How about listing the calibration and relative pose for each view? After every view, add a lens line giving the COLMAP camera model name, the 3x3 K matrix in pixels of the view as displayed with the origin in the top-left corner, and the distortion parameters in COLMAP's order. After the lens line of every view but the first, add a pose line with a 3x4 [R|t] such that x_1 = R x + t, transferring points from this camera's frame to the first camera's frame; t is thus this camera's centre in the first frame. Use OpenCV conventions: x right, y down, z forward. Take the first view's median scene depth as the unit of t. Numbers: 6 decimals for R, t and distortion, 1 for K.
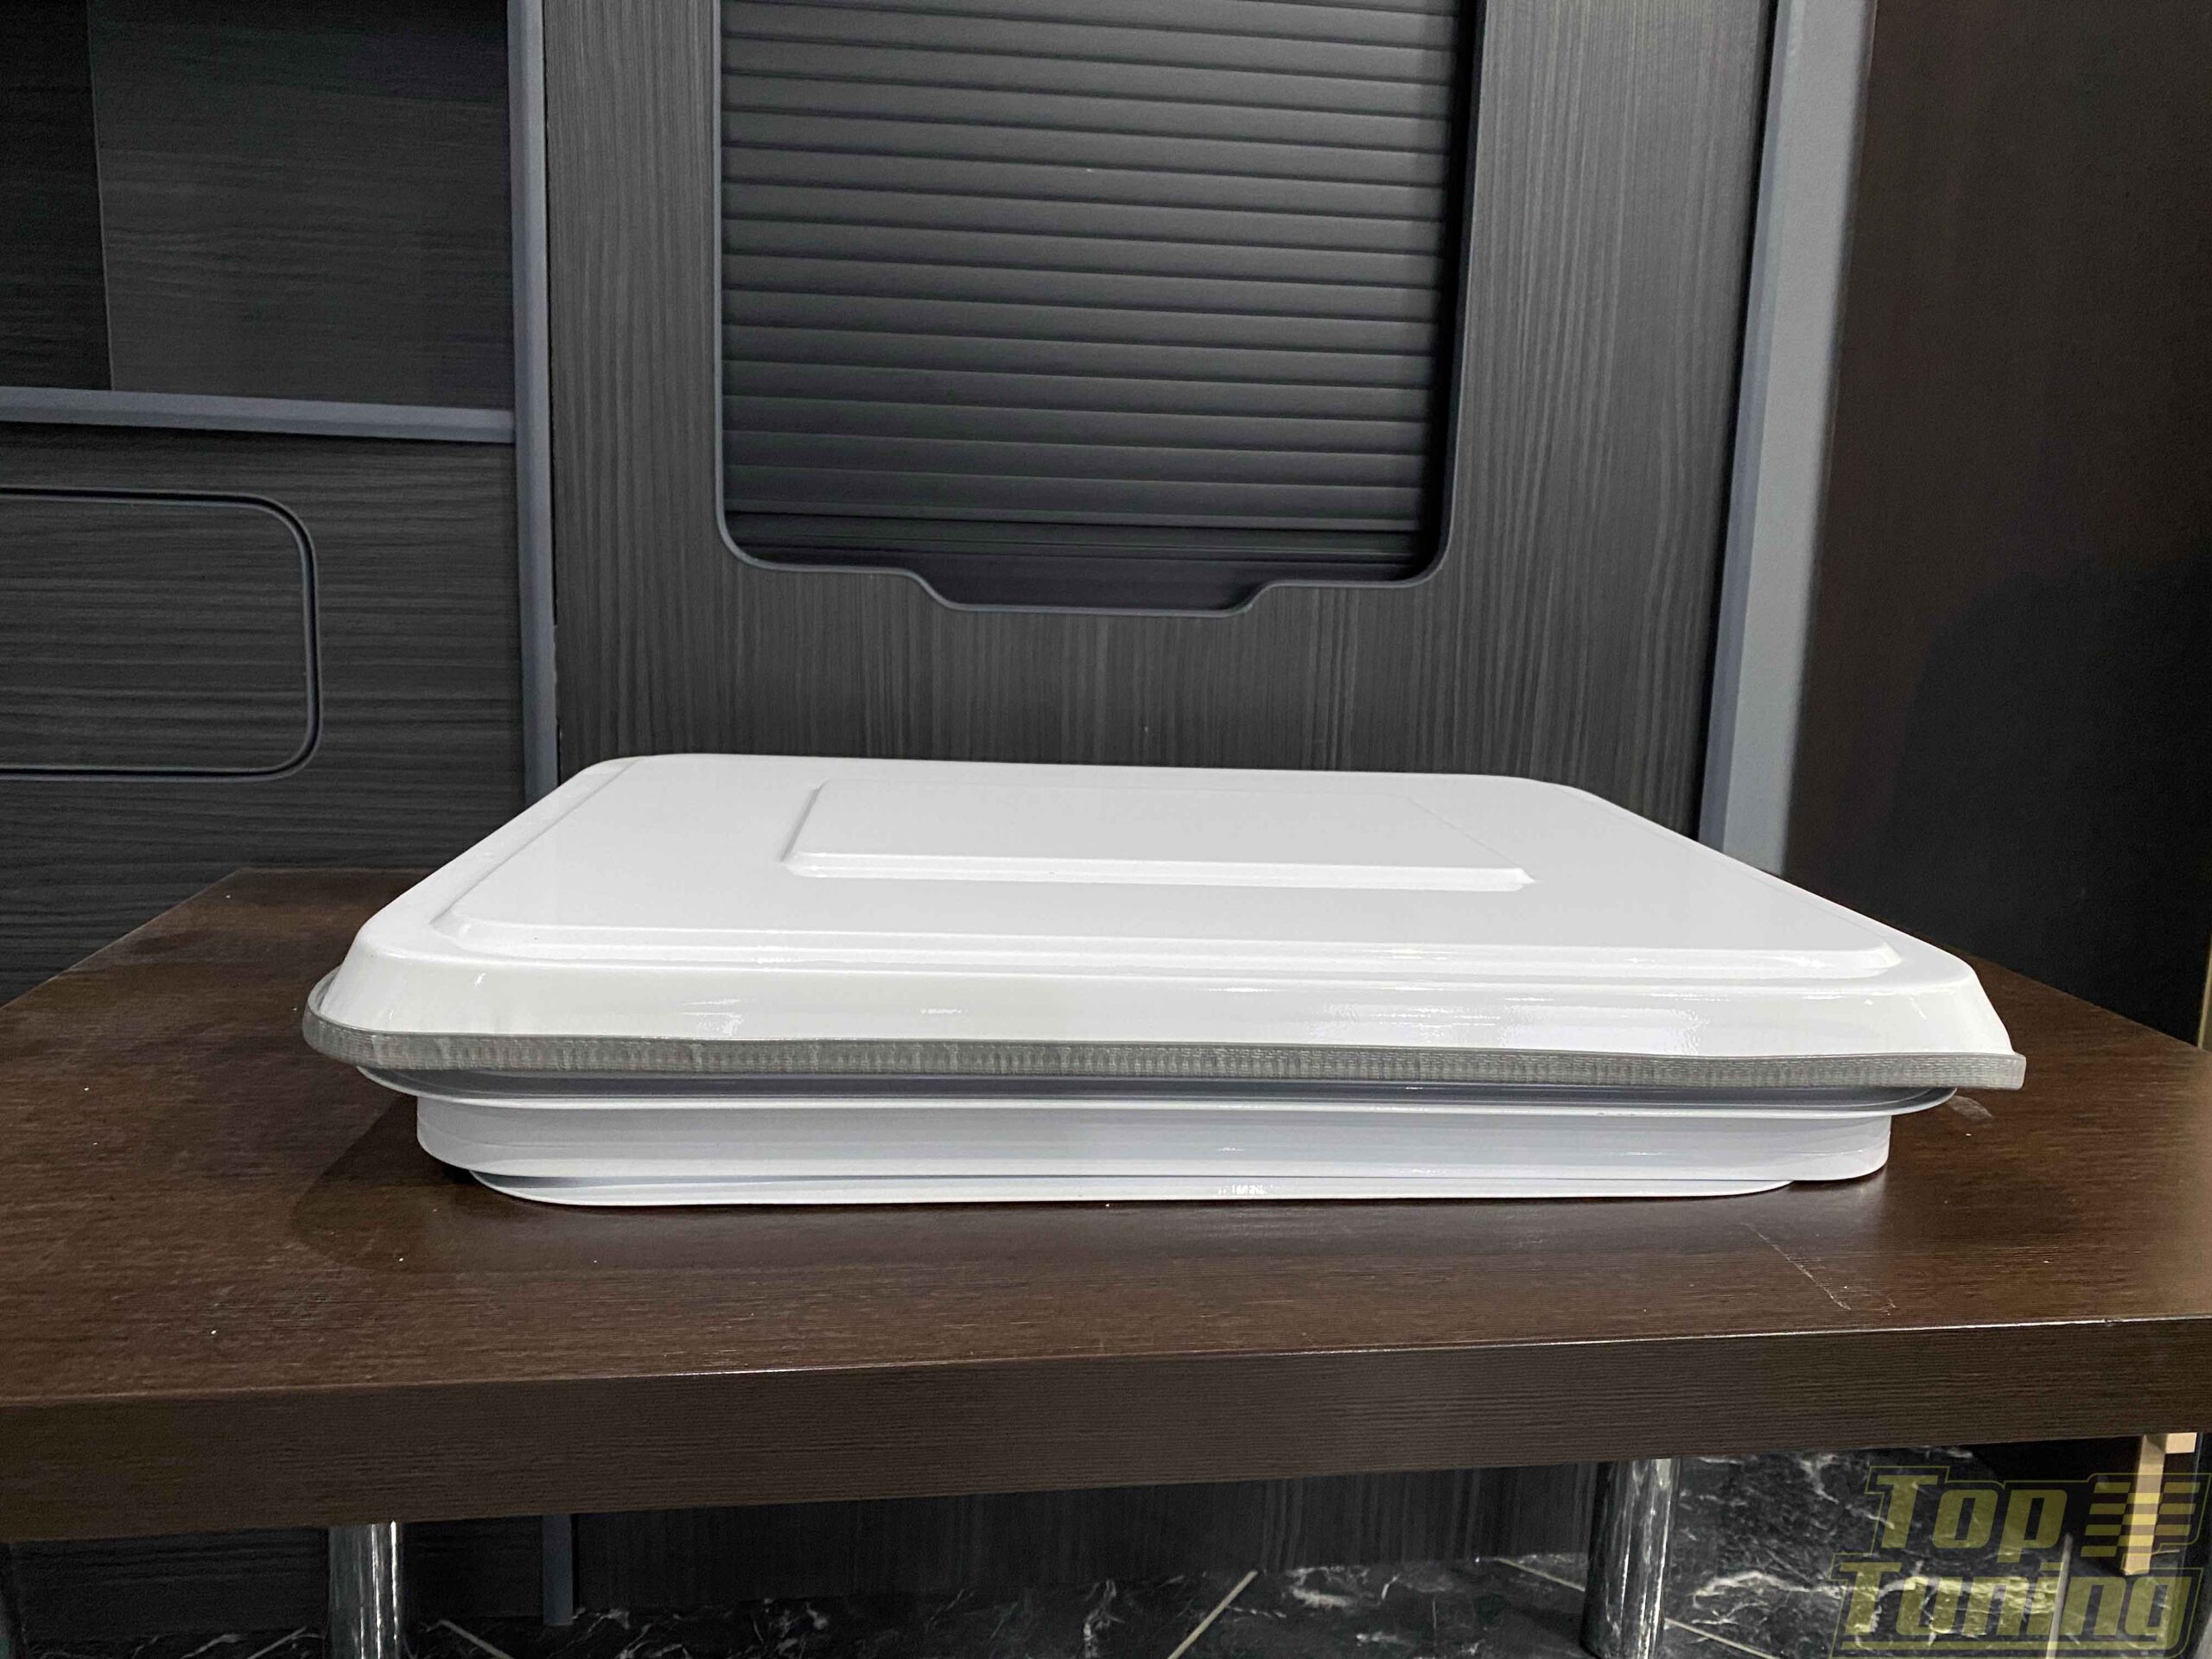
lens RADIAL K [[1700.3, 0, 1098.4], [0, 1700.3, 828.1], [0, 0, 1]] dist [0.013171, -0.011342]
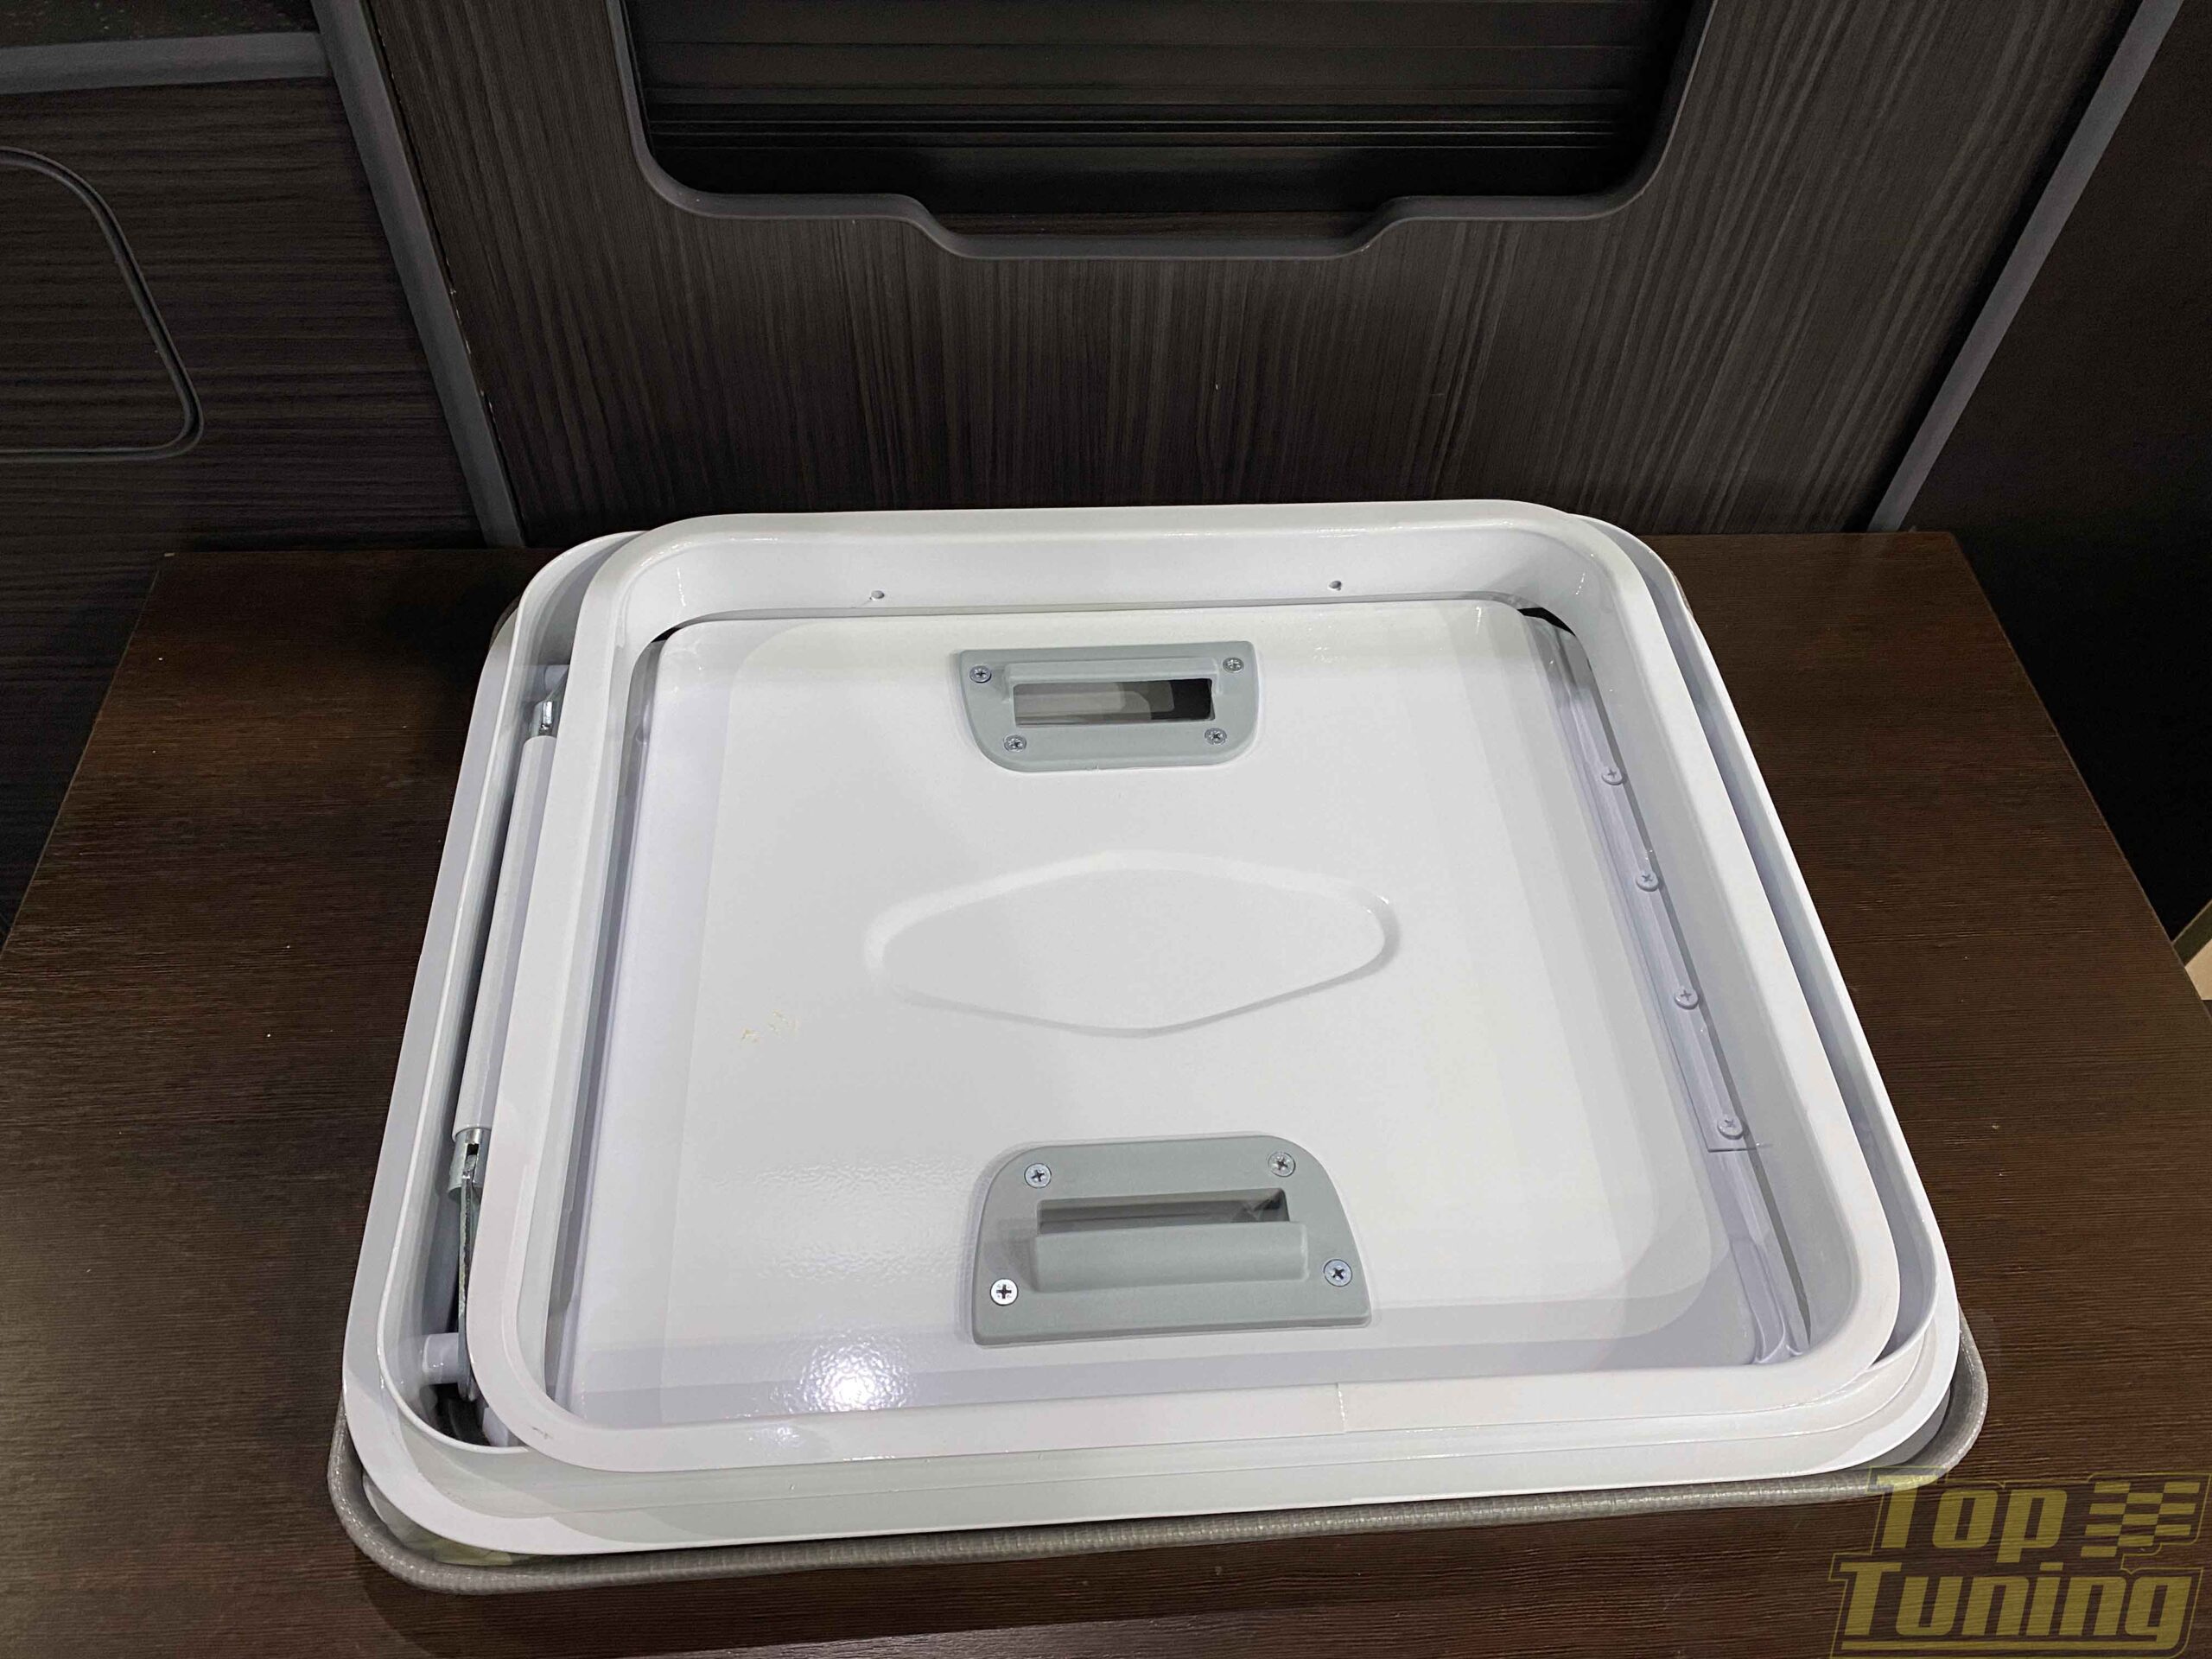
lens RADIAL K [[1700.3, 0, 1110.1], [0, 1700.3, 829.0], [0, 0, 1]] dist [0.013171, -0.011342]
pose [[0.997266, 0.063888, -0.037123, 0.021485], [-0.023110, 0.746880, 0.664557, -0.441413], [0.070184, -0.661883, 0.746315, 0.274492]]
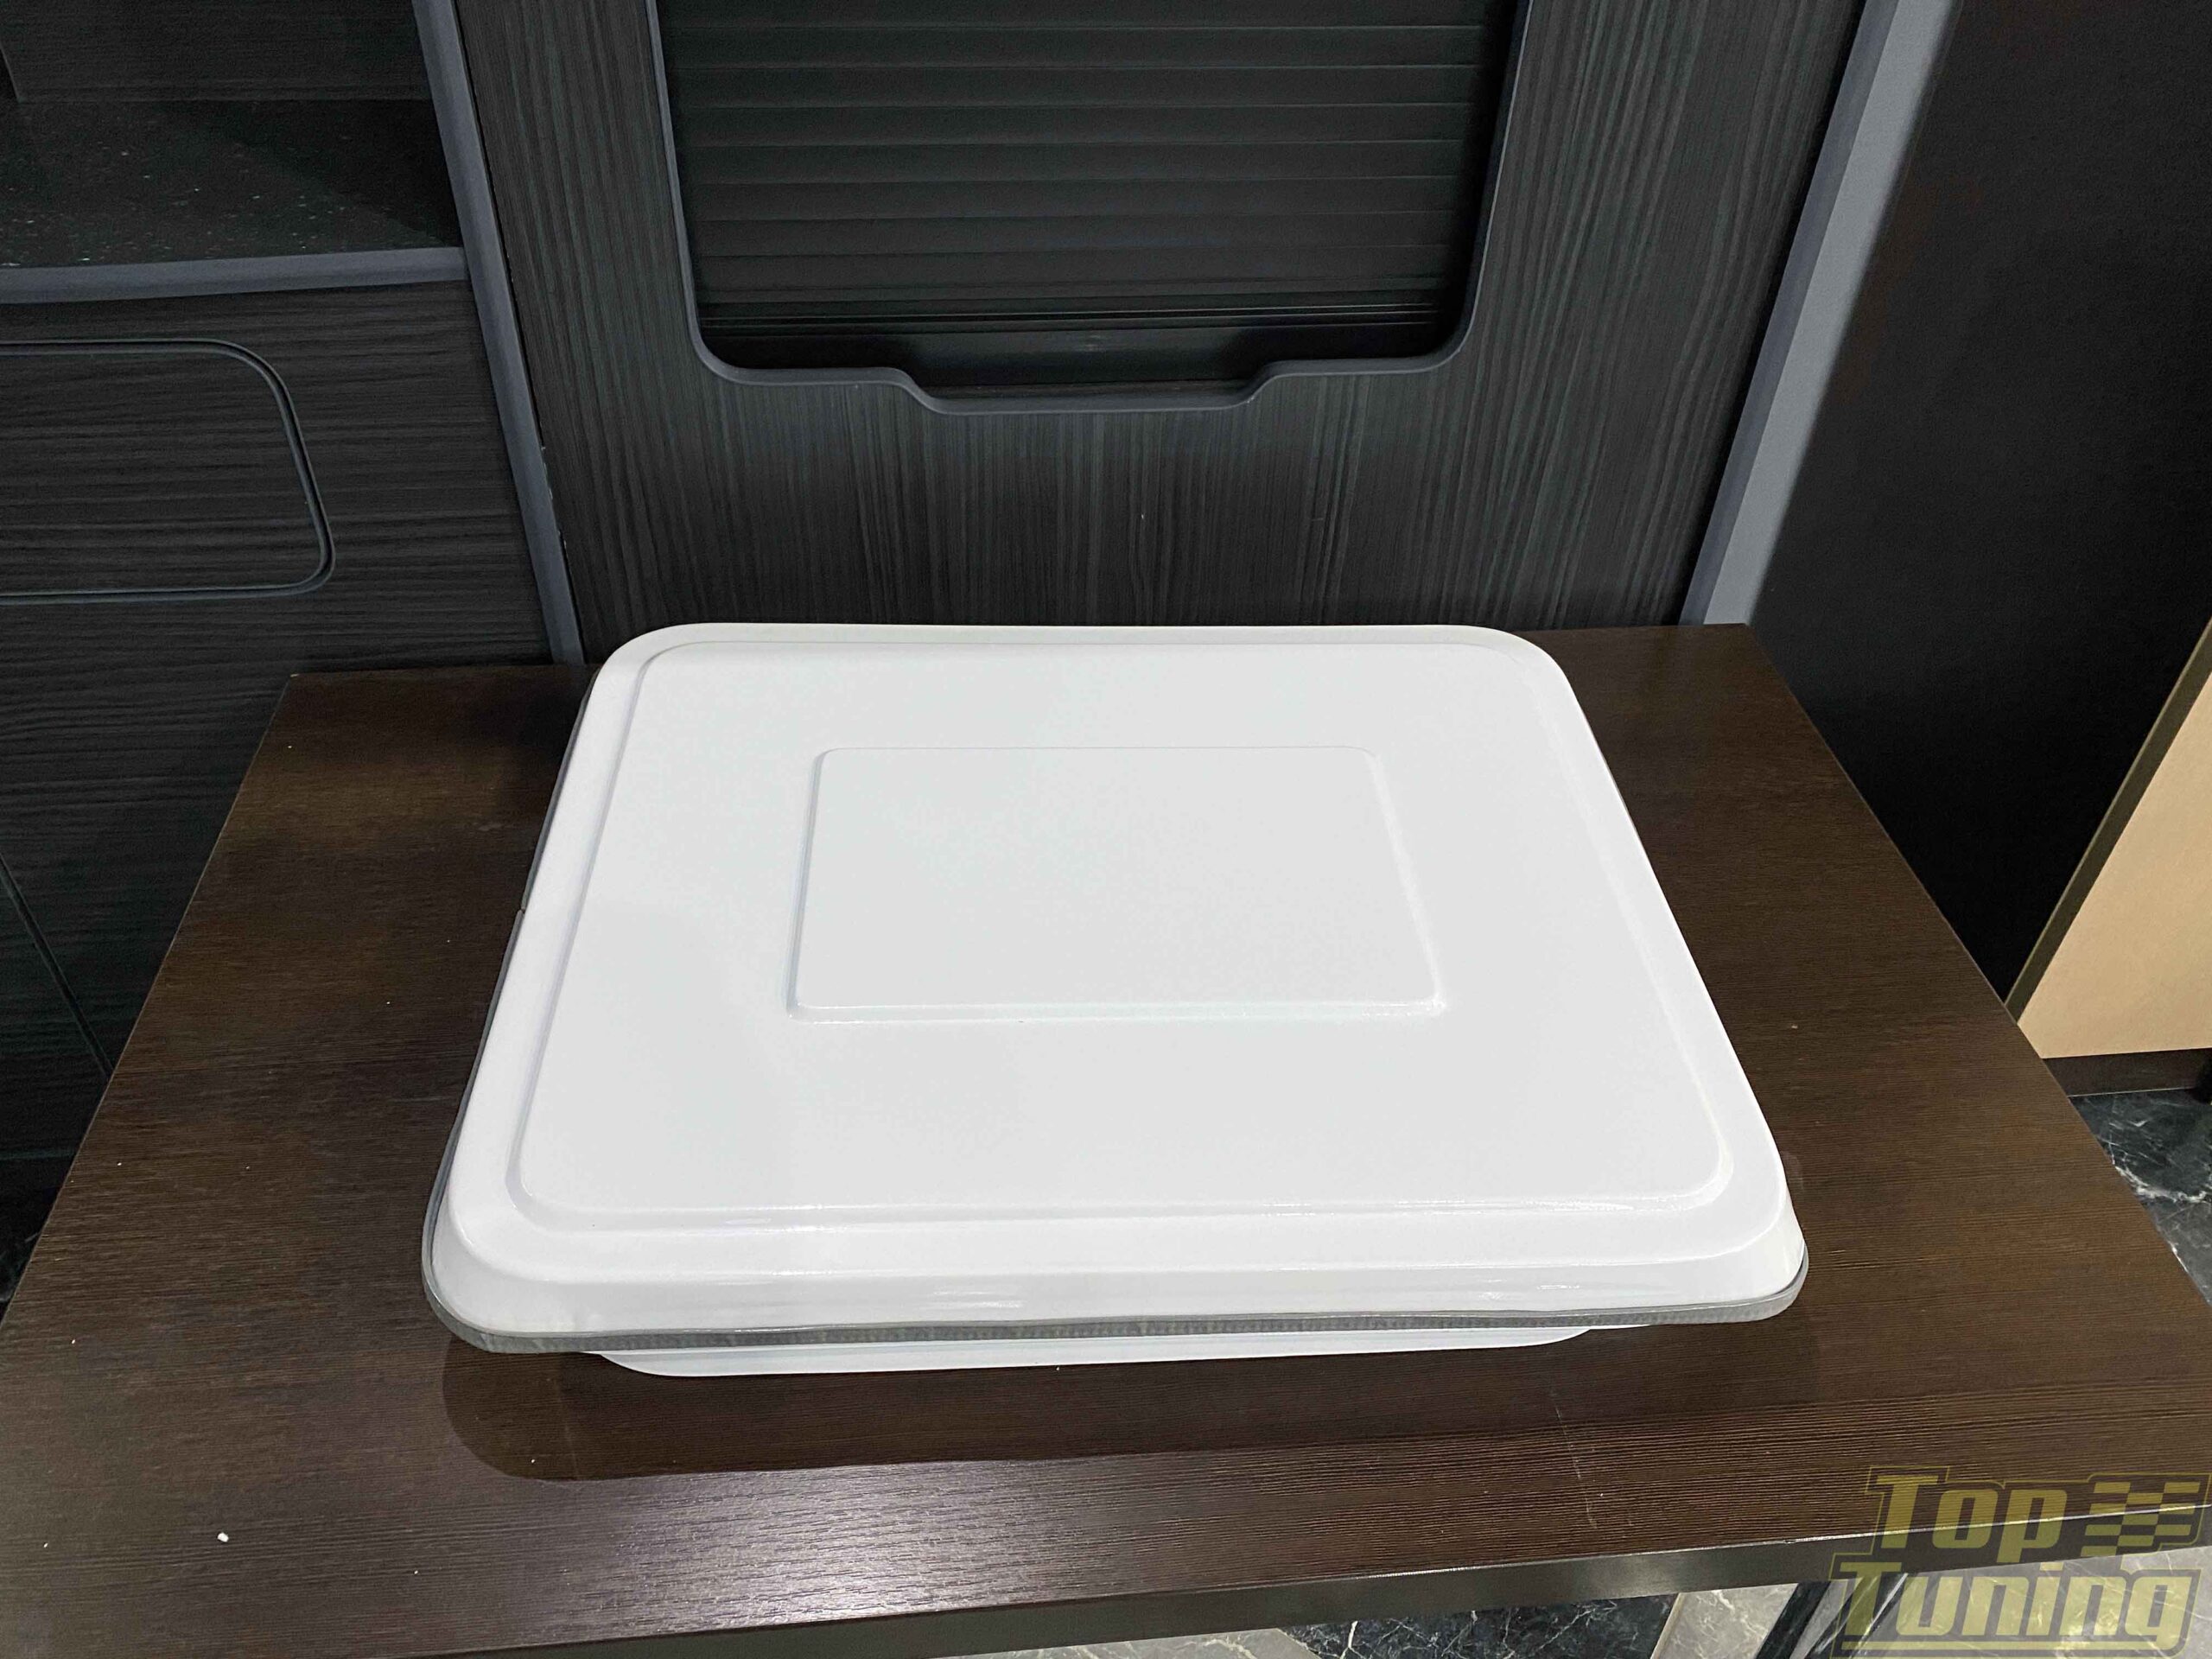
lens RADIAL K [[1700.3, 0, 1101.0], [0, 1700.3, 827.4], [0, 0, 1]] dist [0.013171, -0.011342]
pose [[0.999402, 0.020564, -0.027791, 0.035790], [-0.003605, 0.861464, 0.507806, -0.418255], [0.034384, -0.507402, 0.861023, 0.045558]]
